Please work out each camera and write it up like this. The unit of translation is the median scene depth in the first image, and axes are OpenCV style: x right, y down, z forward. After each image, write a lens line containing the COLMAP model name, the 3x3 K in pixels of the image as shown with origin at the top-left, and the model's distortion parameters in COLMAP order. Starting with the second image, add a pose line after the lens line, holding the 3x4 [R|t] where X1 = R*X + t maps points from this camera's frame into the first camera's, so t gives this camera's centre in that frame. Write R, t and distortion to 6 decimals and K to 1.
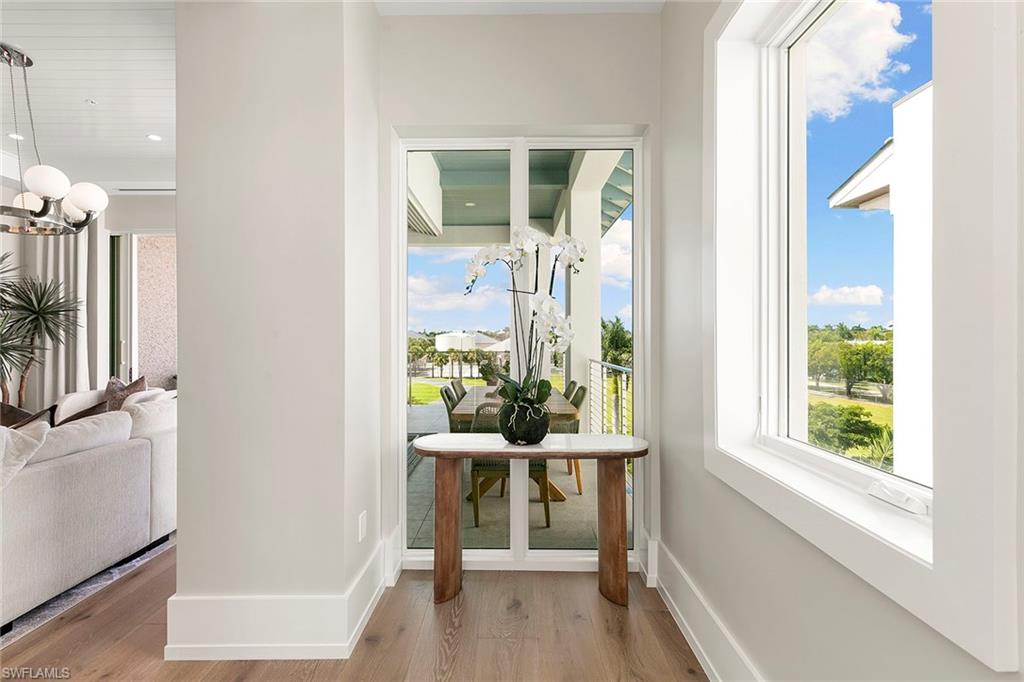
lens RADIAL K [[463.1, 0, 516.0], [0, 463.1, 340.4], [0, 0, 1]] dist [-0.002563, -0.000639]
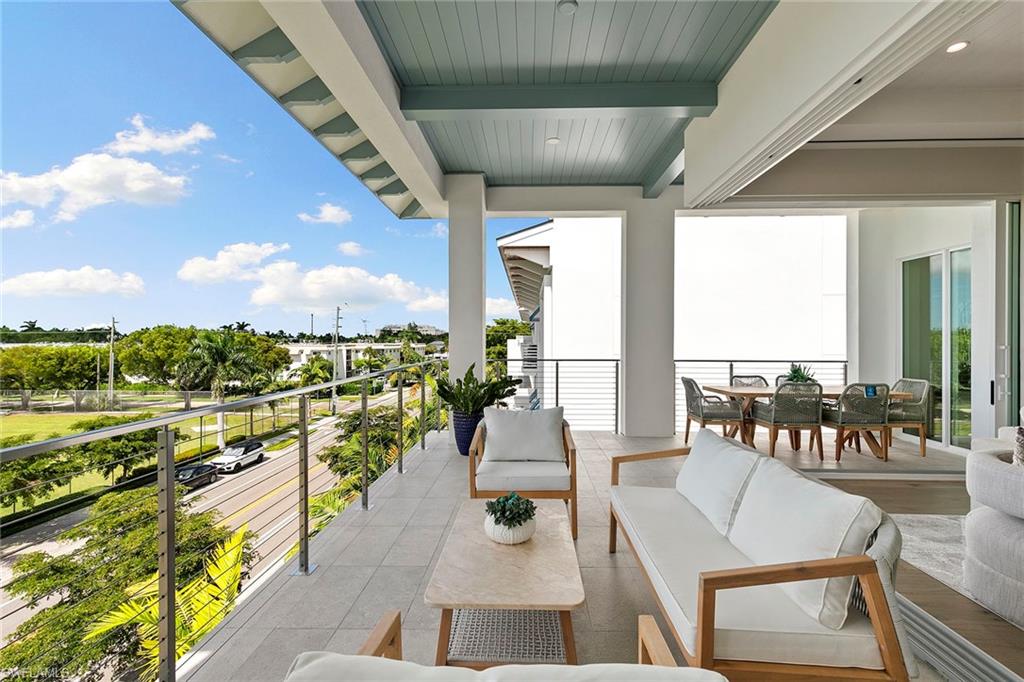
lens RADIAL K [[463.1, 0, 516.0], [0, 463.1, 340.4], [0, 0, 1]] dist [-0.002563, -0.000639]
pose [[0.033046, 0.002667, 0.999450, -0.084396], [0.001950, 0.999994, -0.002733, -0.001000], [-0.999452, 0.002039, 0.033040, 0.113352]]
